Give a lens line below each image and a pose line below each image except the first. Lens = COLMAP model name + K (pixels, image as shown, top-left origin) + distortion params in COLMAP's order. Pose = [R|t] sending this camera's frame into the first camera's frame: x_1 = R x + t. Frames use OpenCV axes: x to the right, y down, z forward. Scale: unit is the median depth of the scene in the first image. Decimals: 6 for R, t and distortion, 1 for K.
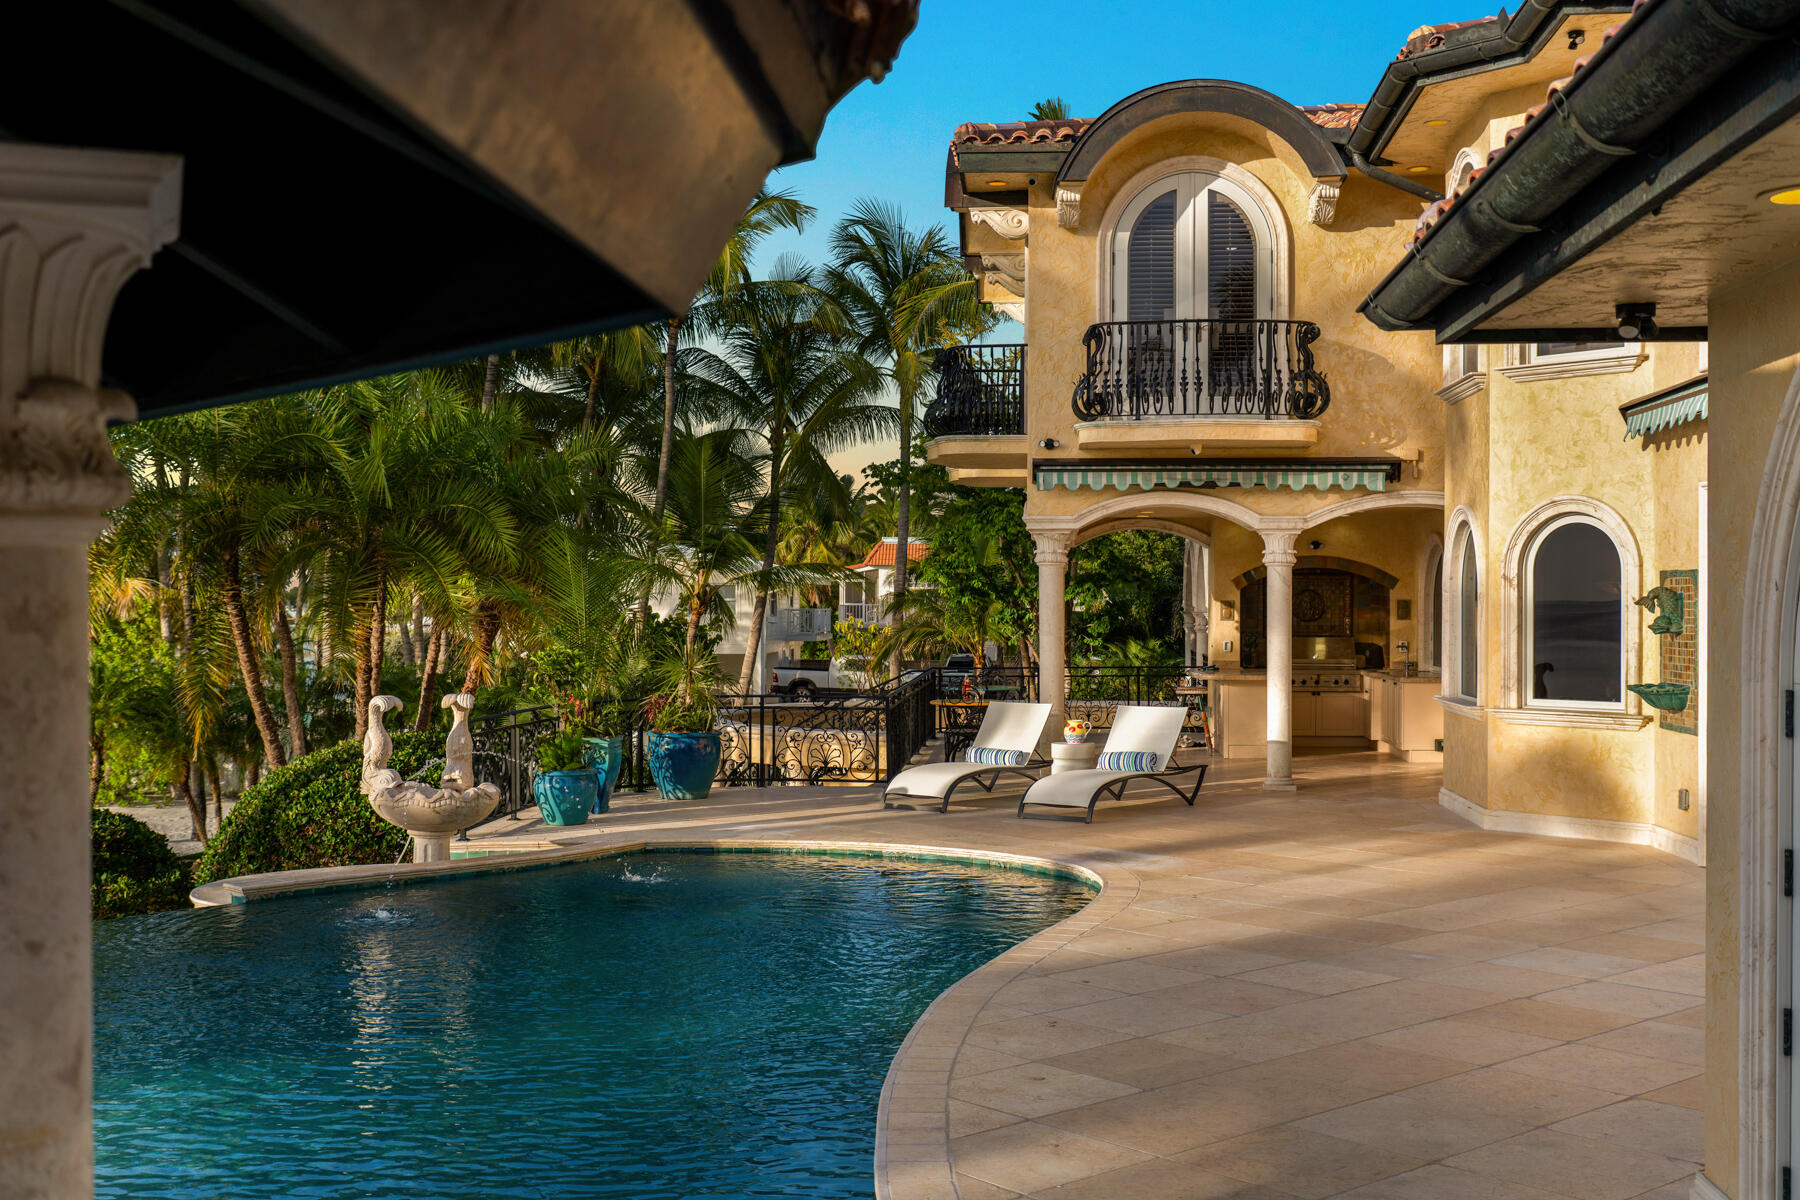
lens RADIAL K [[1798.0, 0, 898.9], [0, 1798.0, 603.4], [0, 0, 1]] dist [0.001349, 0.000000]
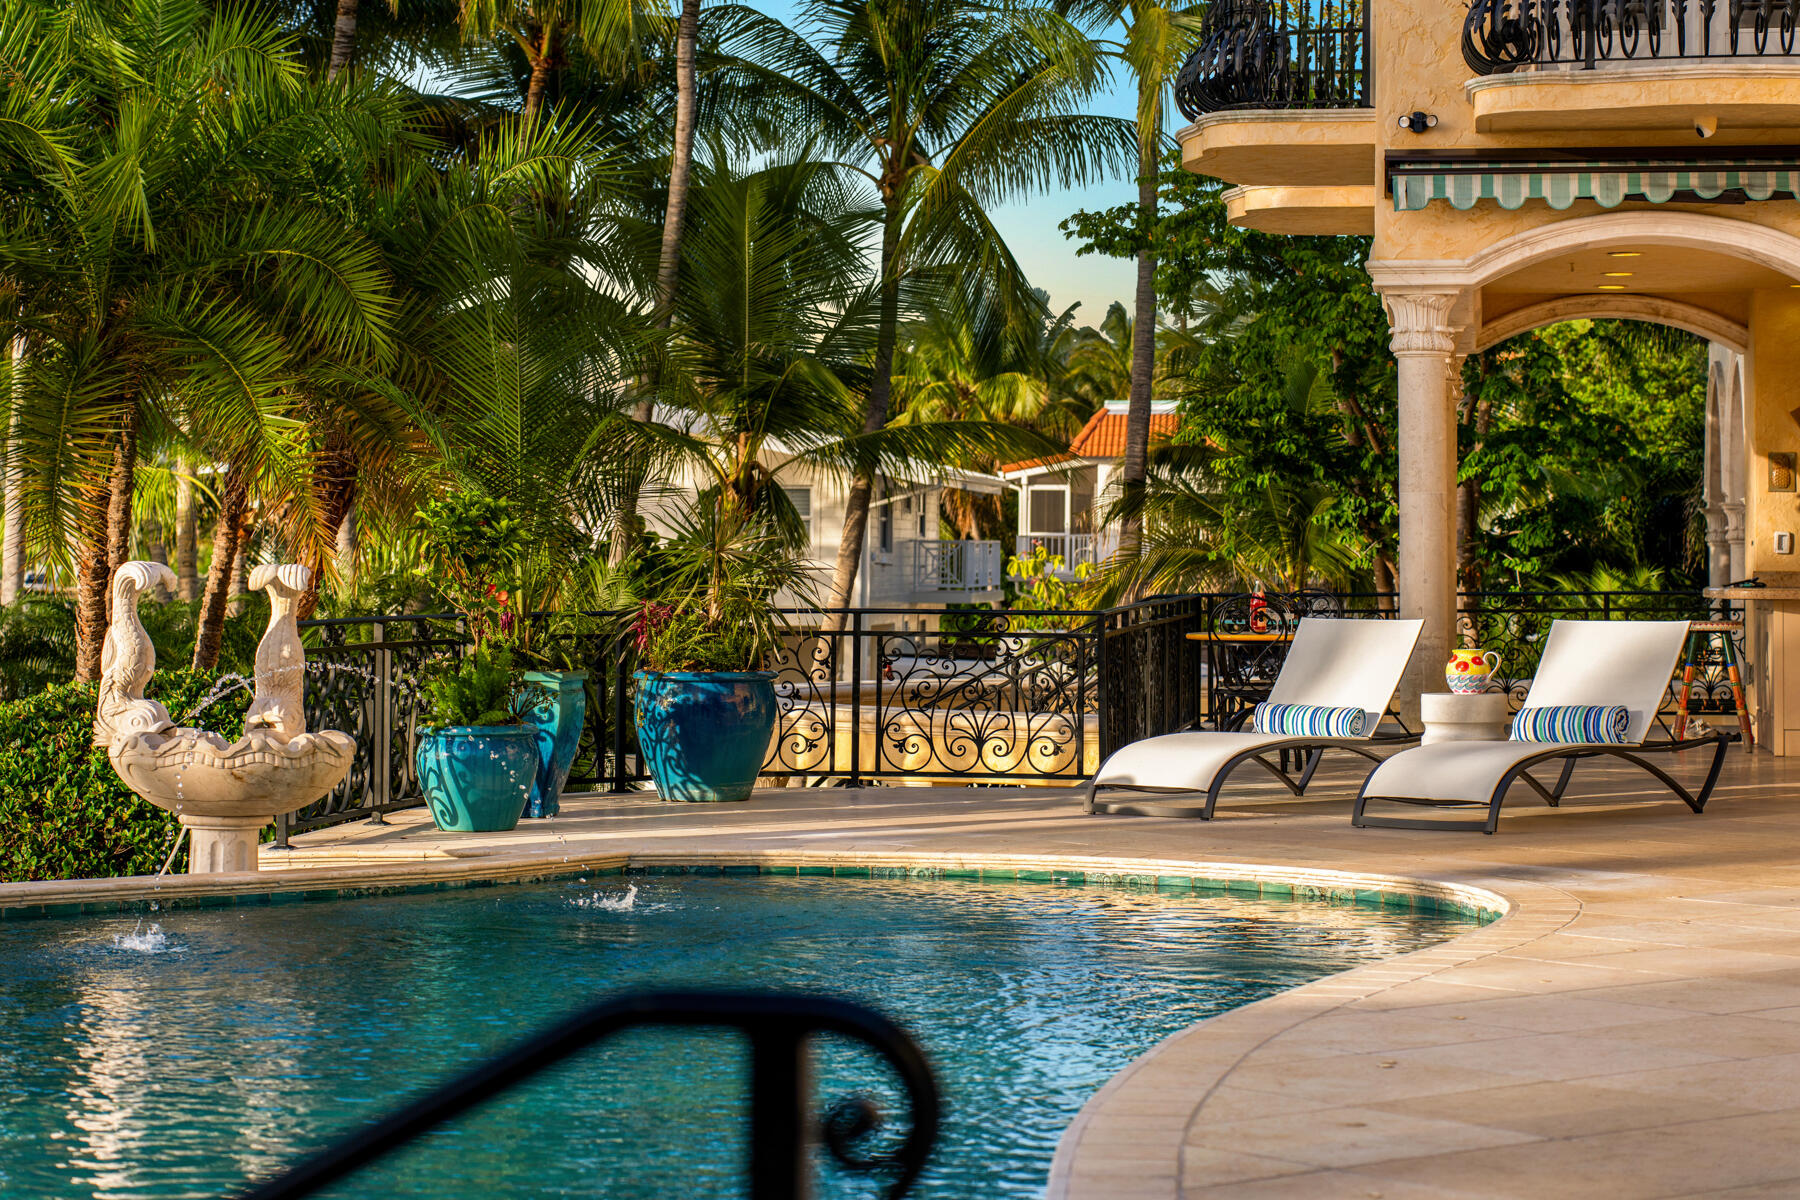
lens RADIAL K [[4158.2, 0, 900.3], [0, 4158.2, 598.7], [0, 0, 1]] dist [0.042241, 0.000000]
pose [[0.997390, 0.003072, -0.072139, 0.021872], [-0.009638, 0.995818, -0.090847, 0.154316], [0.071559, 0.091305, 0.993249, -0.179326]]
